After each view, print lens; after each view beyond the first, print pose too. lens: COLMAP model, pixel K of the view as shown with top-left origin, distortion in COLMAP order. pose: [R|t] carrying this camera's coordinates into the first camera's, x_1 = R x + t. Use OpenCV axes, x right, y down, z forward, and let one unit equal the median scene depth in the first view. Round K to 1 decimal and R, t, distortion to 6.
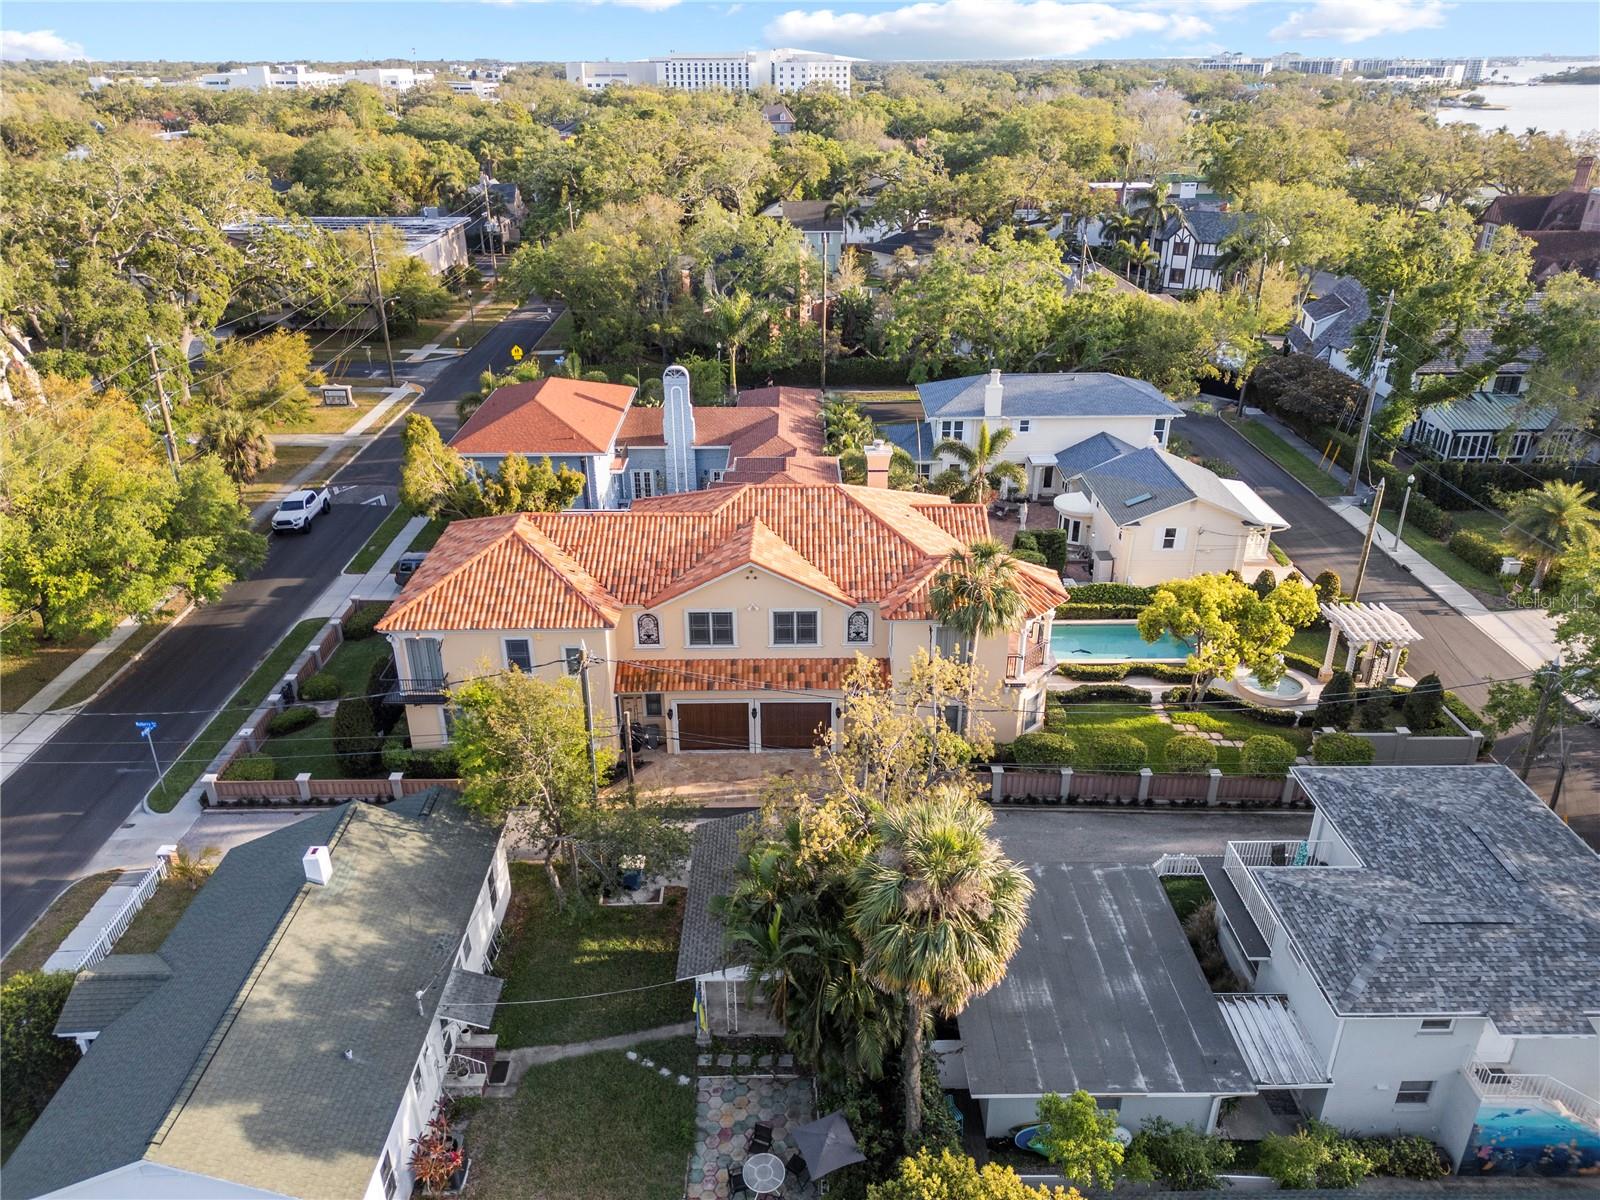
lens RADIAL K [[1144.5, 0, 800.0], [0, 1144.5, 600.0], [0, 0, 1]] dist [0.004592, -0.000699]
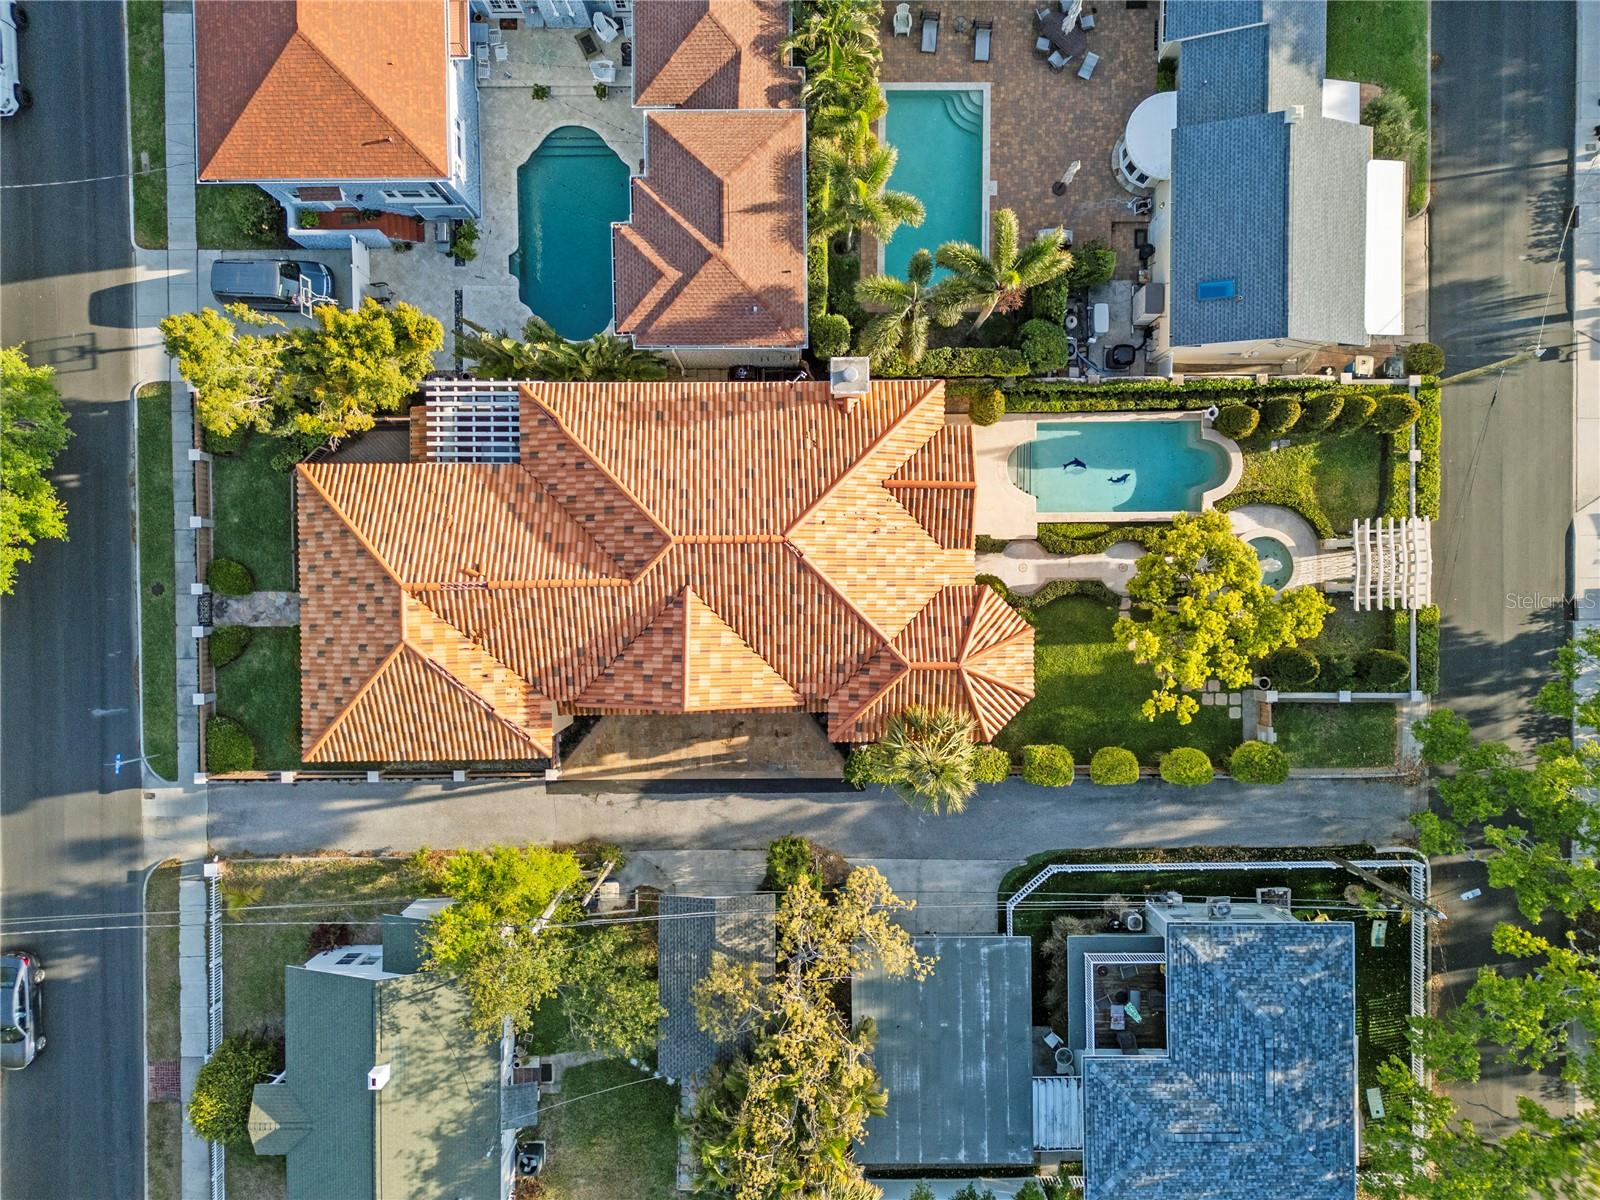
lens RADIAL K [[1144.5, 0, 800.0], [0, 1144.5, 600.0], [0, 0, 1]] dist [0.004592, -0.000699]
pose [[0.999952, 0.006019, 0.007723, 0.037824], [-0.009486, 0.400068, 0.916436, -0.856422], [0.002426, -0.916466, 0.400106, 0.687667]]
